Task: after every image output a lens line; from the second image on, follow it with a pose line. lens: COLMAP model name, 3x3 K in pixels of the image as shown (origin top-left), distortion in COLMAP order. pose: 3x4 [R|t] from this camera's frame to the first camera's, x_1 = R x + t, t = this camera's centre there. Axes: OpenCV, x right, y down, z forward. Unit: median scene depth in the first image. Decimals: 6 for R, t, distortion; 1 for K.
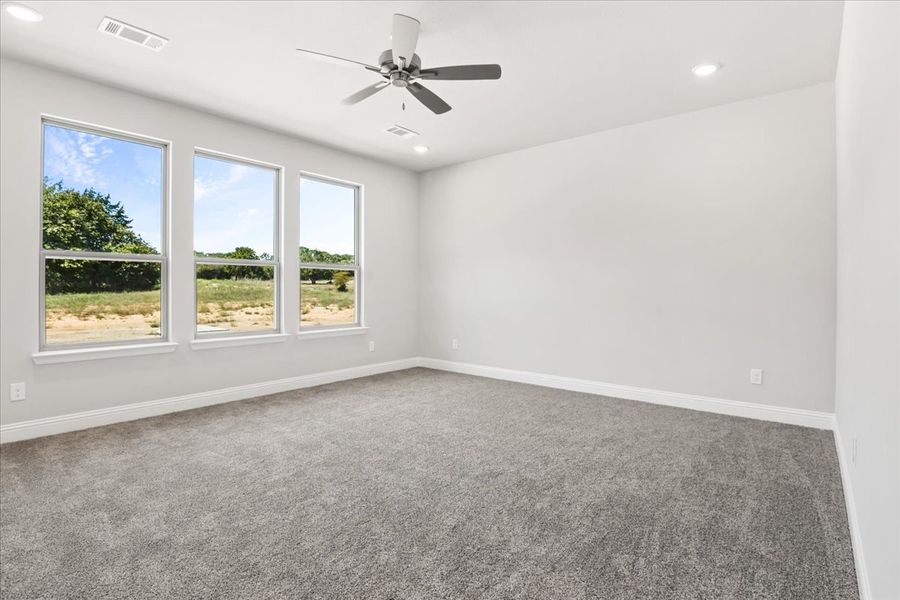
lens RADIAL K [[425.2, 0, 439.6], [0, 425.2, 296.5], [0, 0, 1]] dist [-0.012508, -0.002887]
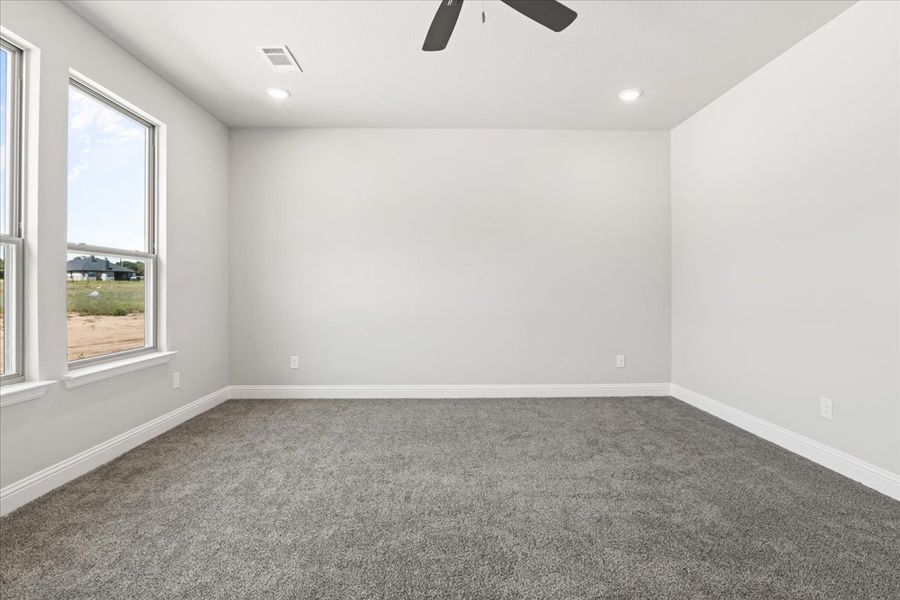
lens RADIAL K [[425.2, 0, 449.8], [0, 425.2, 292.6], [0, 0, 1]] dist [-0.012508, -0.002887]
pose [[0.757736, -0.008121, 0.652511, -0.381522], [0.015937, 0.999855, -0.006064, -0.006294], [-0.652367, 0.014994, 0.757755, 0.367062]]
